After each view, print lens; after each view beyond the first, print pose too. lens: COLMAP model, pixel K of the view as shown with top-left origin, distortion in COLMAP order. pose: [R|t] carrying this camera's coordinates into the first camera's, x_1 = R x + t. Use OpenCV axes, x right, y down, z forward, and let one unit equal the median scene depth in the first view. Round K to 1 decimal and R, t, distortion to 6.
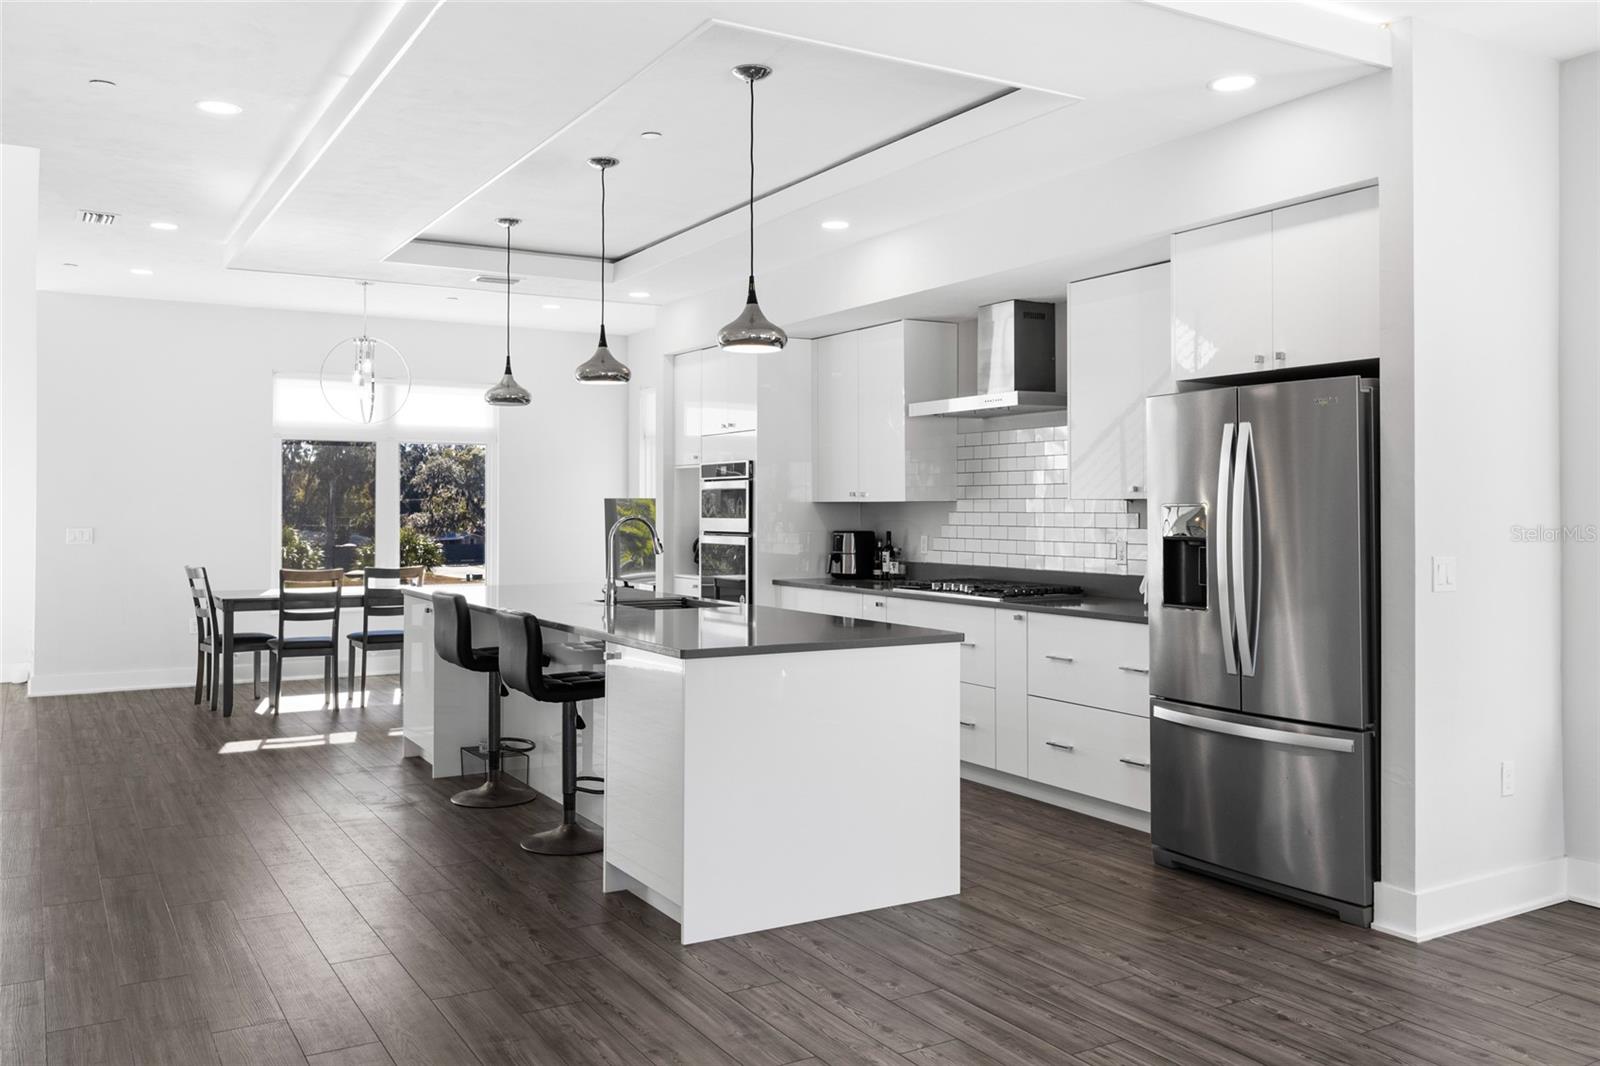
lens RADIAL K [[1292.6, 0, 796.2], [0, 1292.6, 478.7], [0, 0, 1]] dist [-0.003367, 0.005746]
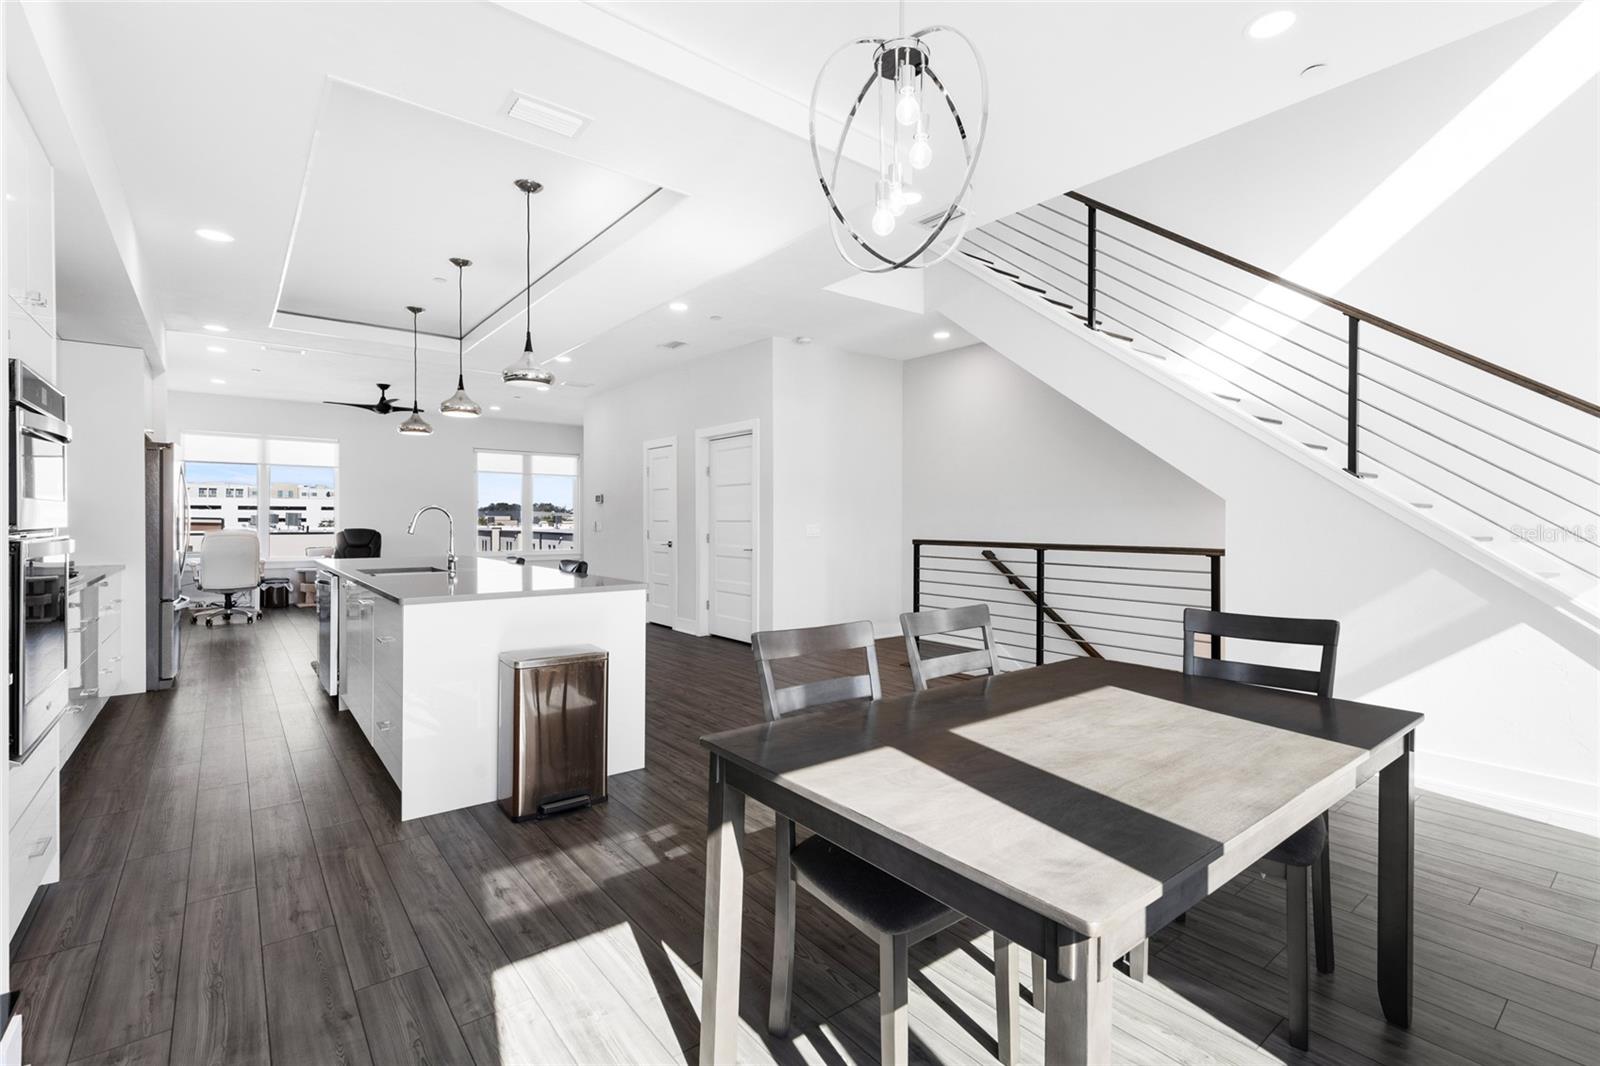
lens RADIAL K [[721.6, 0, 794.8], [0, 721.6, 527.8], [0, 0, 1]] dist [0.005383, -0.000388]
pose [[-0.991175, -0.001529, -0.132548, -0.377529], [0.000017, 0.999932, -0.011665, 0.056668], [0.132557, -0.011564, -0.991108, 1.688979]]
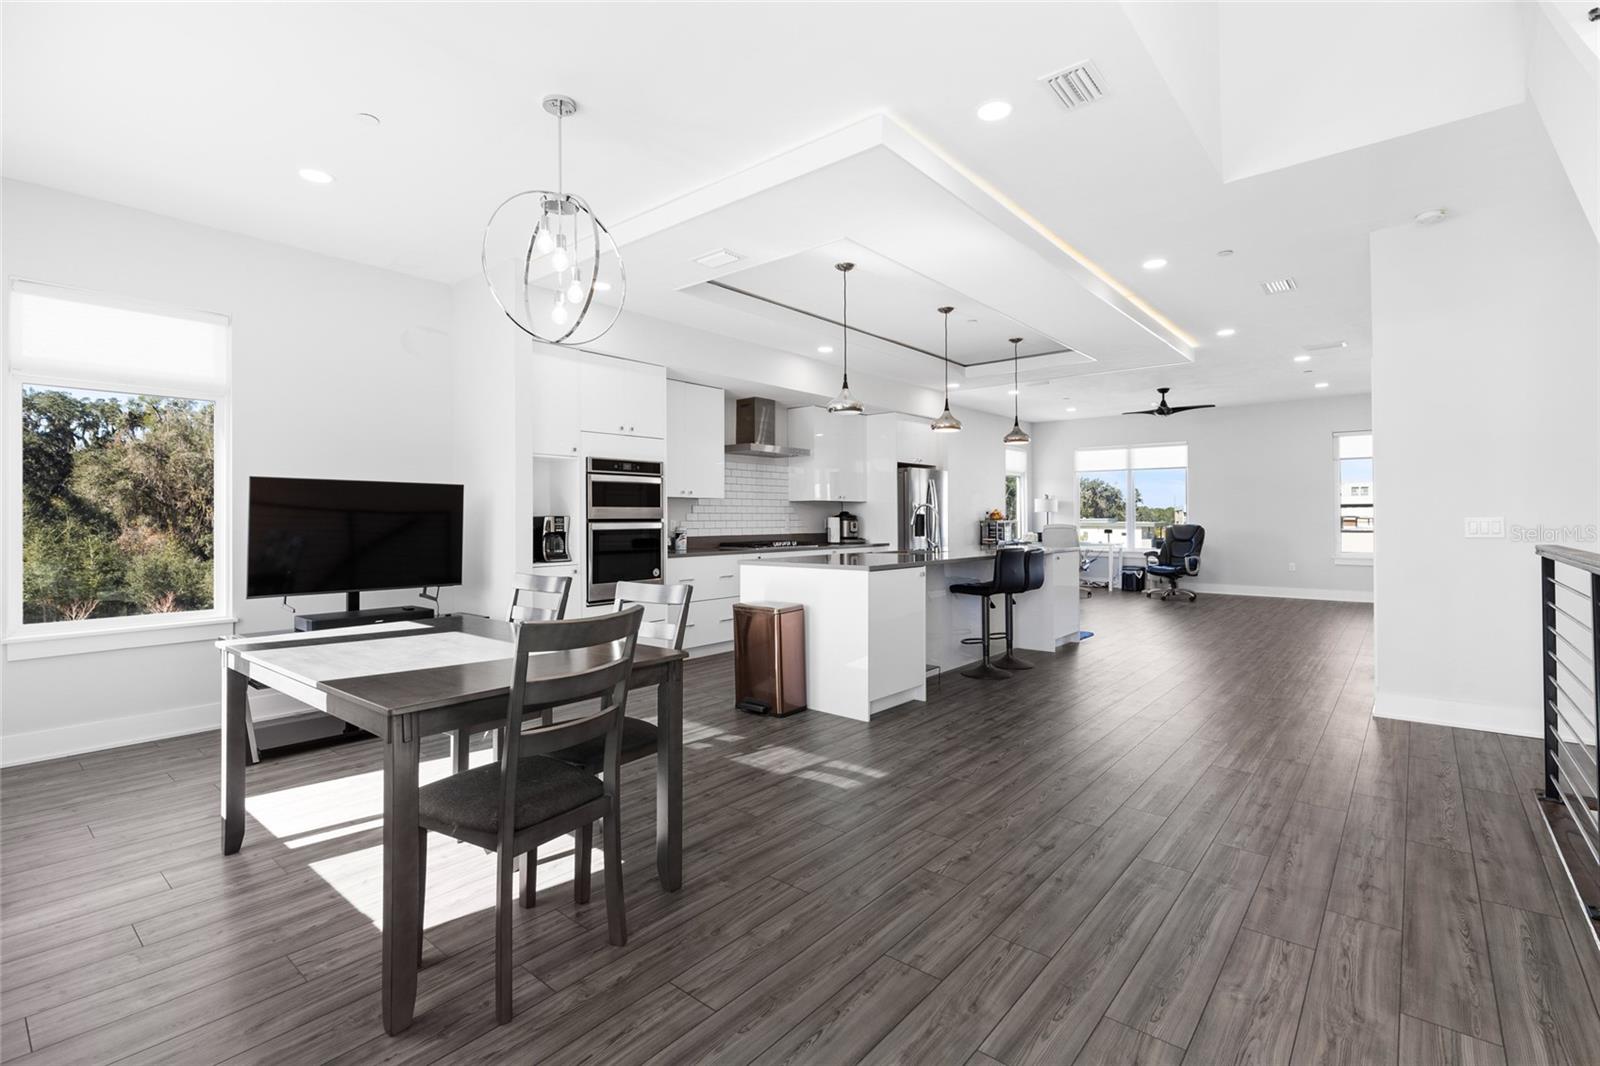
lens RADIAL K [[736.4, 0, 801.1], [0, 736.4, 503.9], [0, 0, 1]] dist [0.009131, -0.000135]
pose [[-0.336102, 0.019577, 0.941622, -0.964899], [-0.018221, 0.999462, -0.027283, 0.056211], [-0.941649, -0.026327, -0.335564, 1.405272]]
